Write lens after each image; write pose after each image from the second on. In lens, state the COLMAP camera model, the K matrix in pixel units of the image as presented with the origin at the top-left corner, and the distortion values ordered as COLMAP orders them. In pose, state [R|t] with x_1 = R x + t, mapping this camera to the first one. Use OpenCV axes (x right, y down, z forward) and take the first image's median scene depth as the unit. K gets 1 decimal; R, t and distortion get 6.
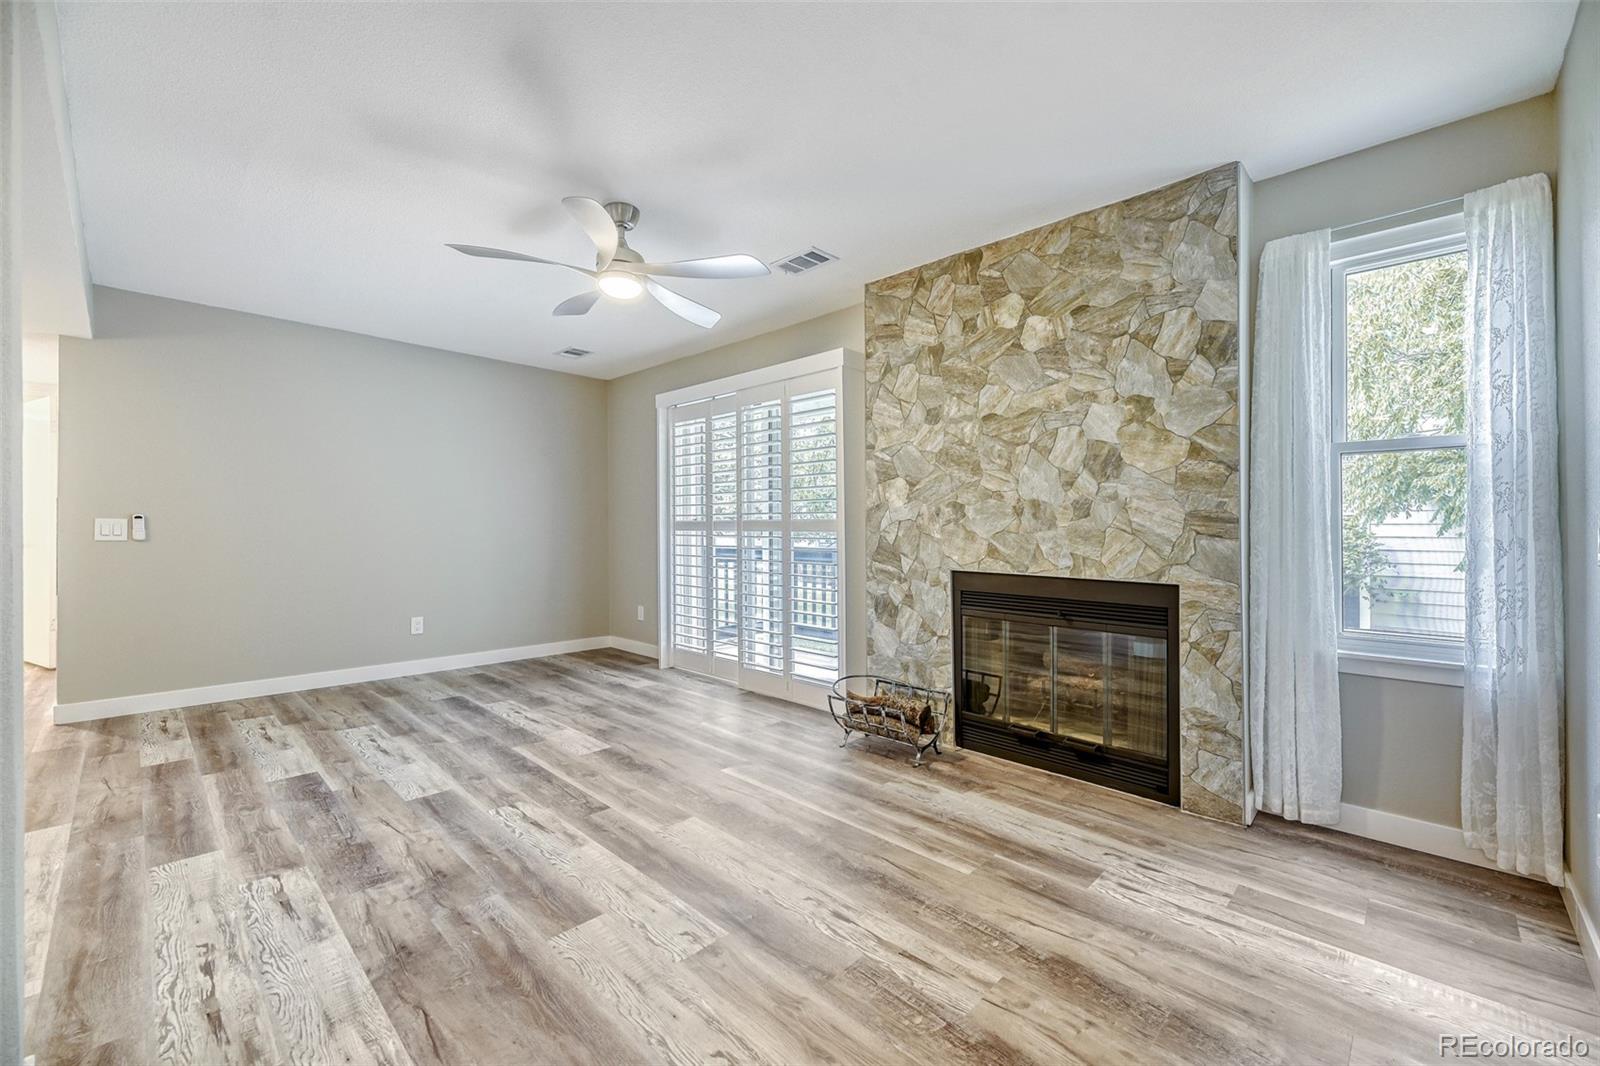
lens RADIAL K [[652.3, 0, 804.4], [0, 652.3, 523.0], [0, 0, 1]] dist [0.011394, -0.003779]
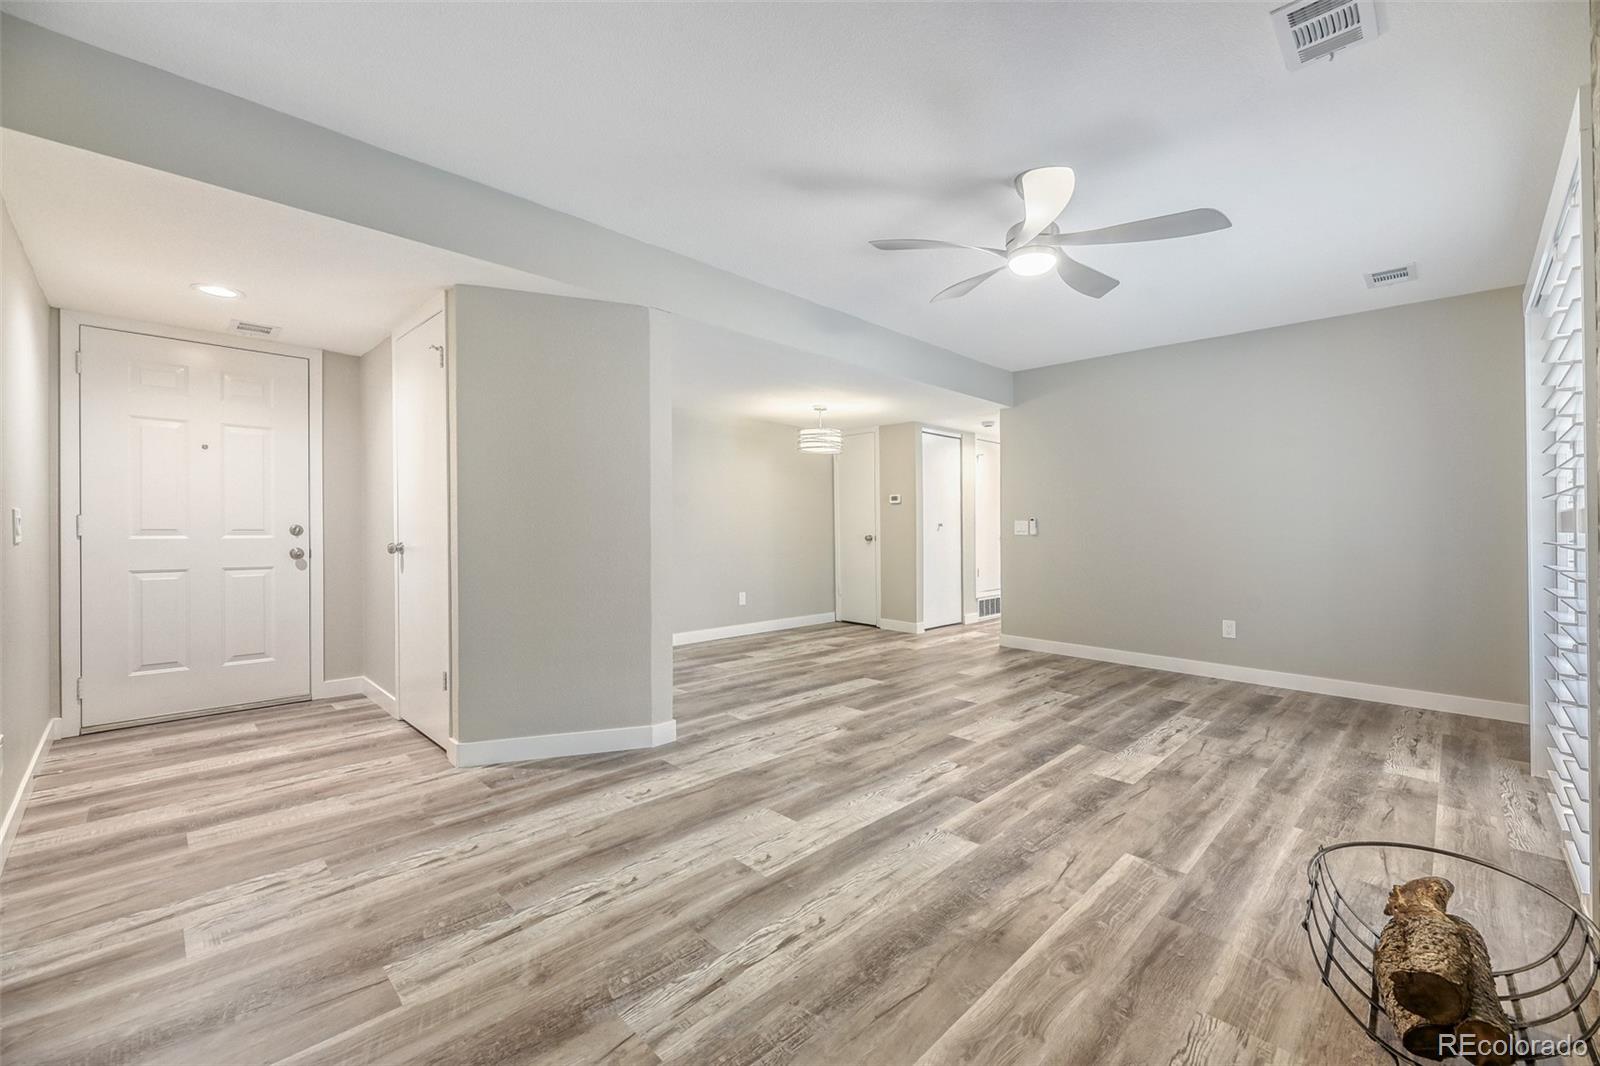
lens RADIAL K [[652.3, 0, 807.3], [0, 652.3, 530.4], [0, 0, 1]] dist [0.011394, -0.003779]
pose [[-0.019503, 0.002967, -0.999805, 0.708419], [0.004258, 0.999987, 0.002884, 0.013019], [0.999801, -0.004201, -0.019515, 0.757182]]
